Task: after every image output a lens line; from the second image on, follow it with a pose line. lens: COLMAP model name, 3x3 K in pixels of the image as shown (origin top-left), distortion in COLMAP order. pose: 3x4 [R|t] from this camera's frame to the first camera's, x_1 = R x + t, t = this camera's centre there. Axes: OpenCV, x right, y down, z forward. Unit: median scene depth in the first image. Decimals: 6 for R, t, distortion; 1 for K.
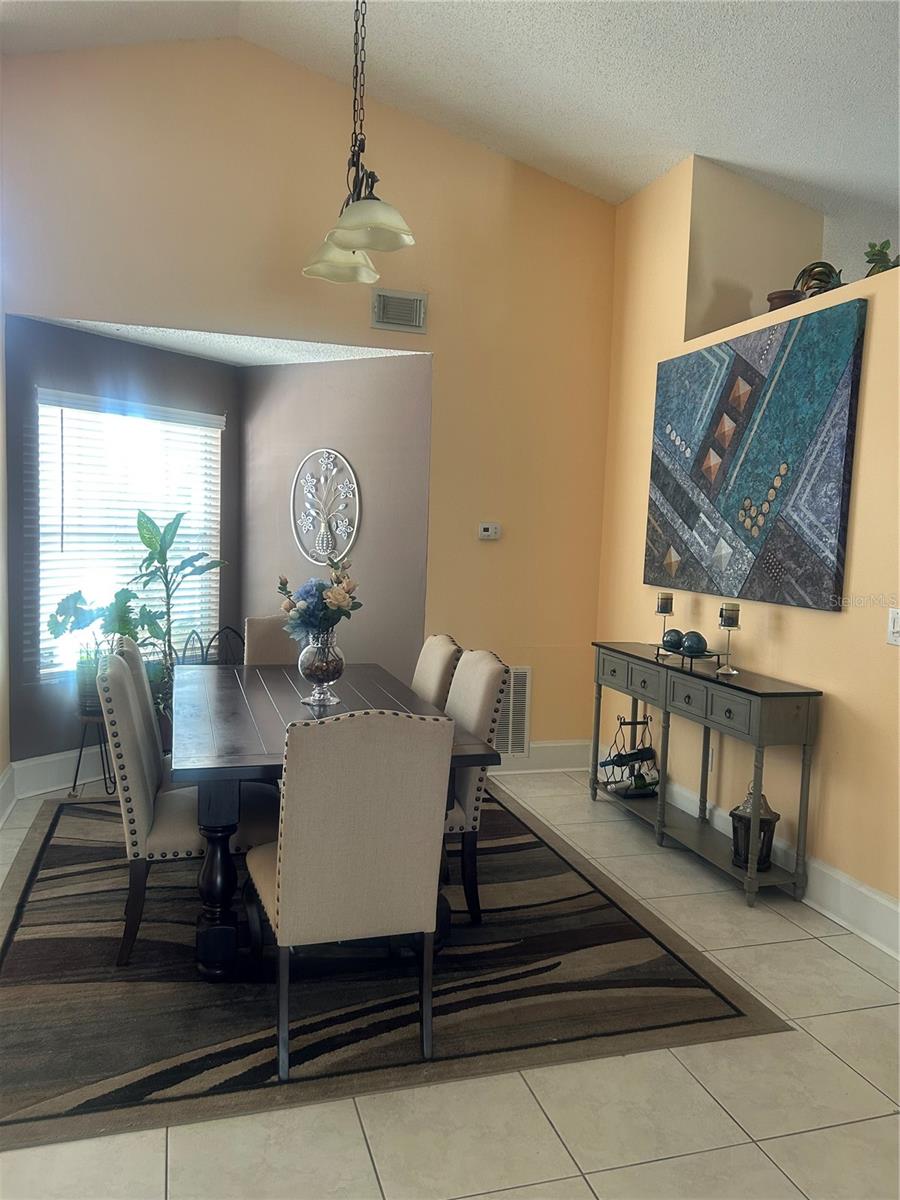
lens RADIAL K [[895.6, 0, 450.0], [0, 895.6, 600.0], [0, 0, 1]] dist [0.092428, -0.171441]
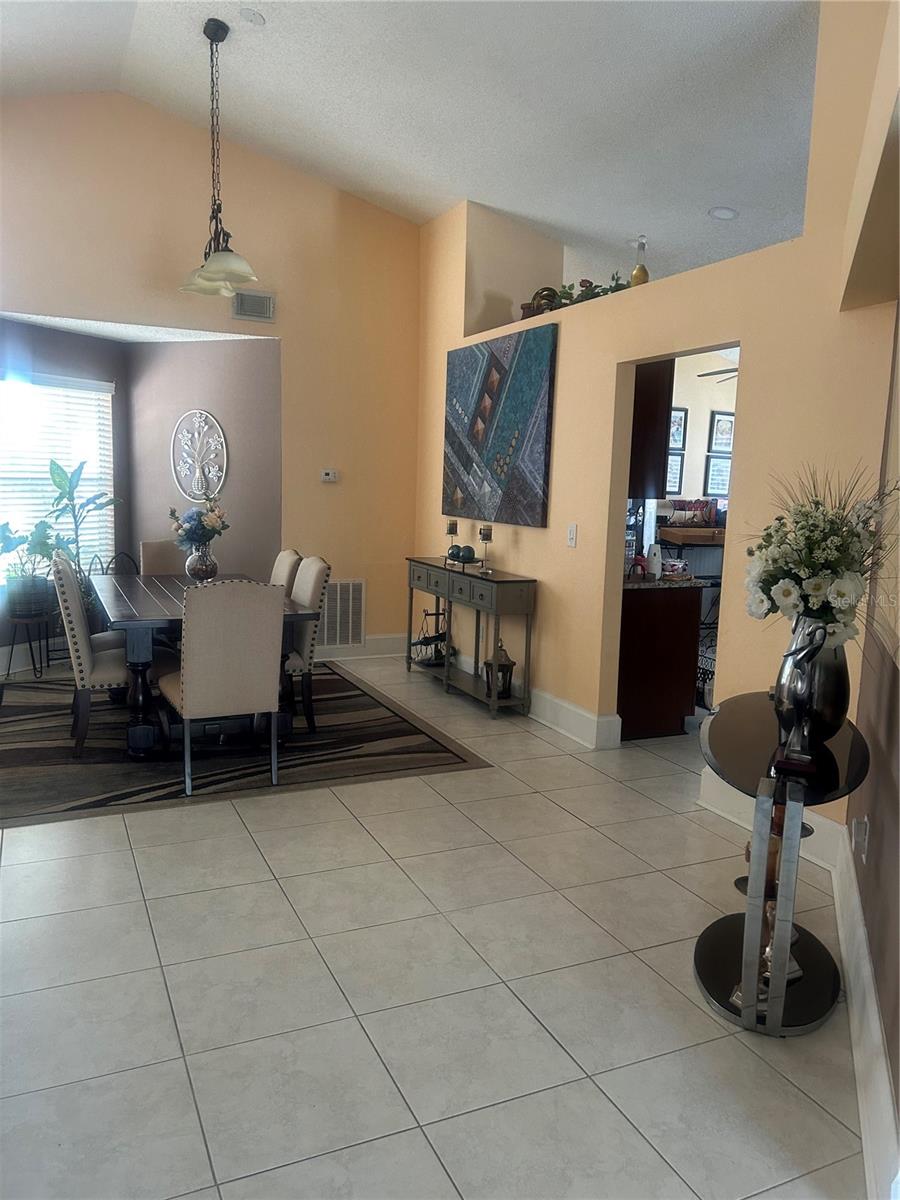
lens RADIAL K [[886.0, 0, 457.2], [0, 886.0, 603.9], [0, 0, 1]] dist [0.120833, -0.312482]
pose [[0.989787, -0.023507, 0.140601, 0.051783], [0.014132, 0.997633, 0.067302, 0.032685], [-0.141851, -0.064628, 0.987776, -0.416728]]
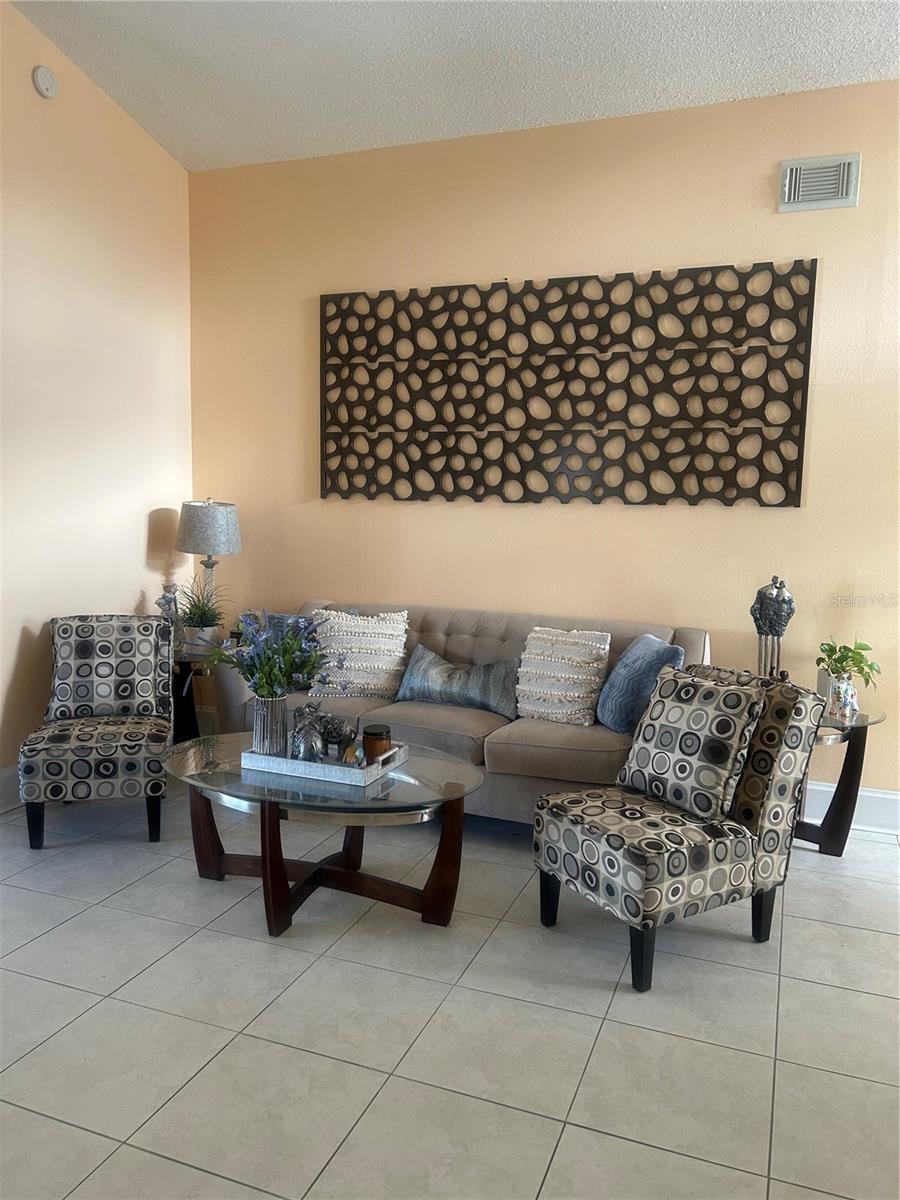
lens RADIAL K [[903.1, 0, 436.6], [0, 903.1, 608.9], [0, 0, 1]] dist [0.071419, -0.090509]
pose [[-0.624179, 0.052111, -0.779541, 0.326925], [-0.102335, 0.983724, 0.147700, -0.032328], [0.774550, 0.171966, -0.608687, 0.537385]]
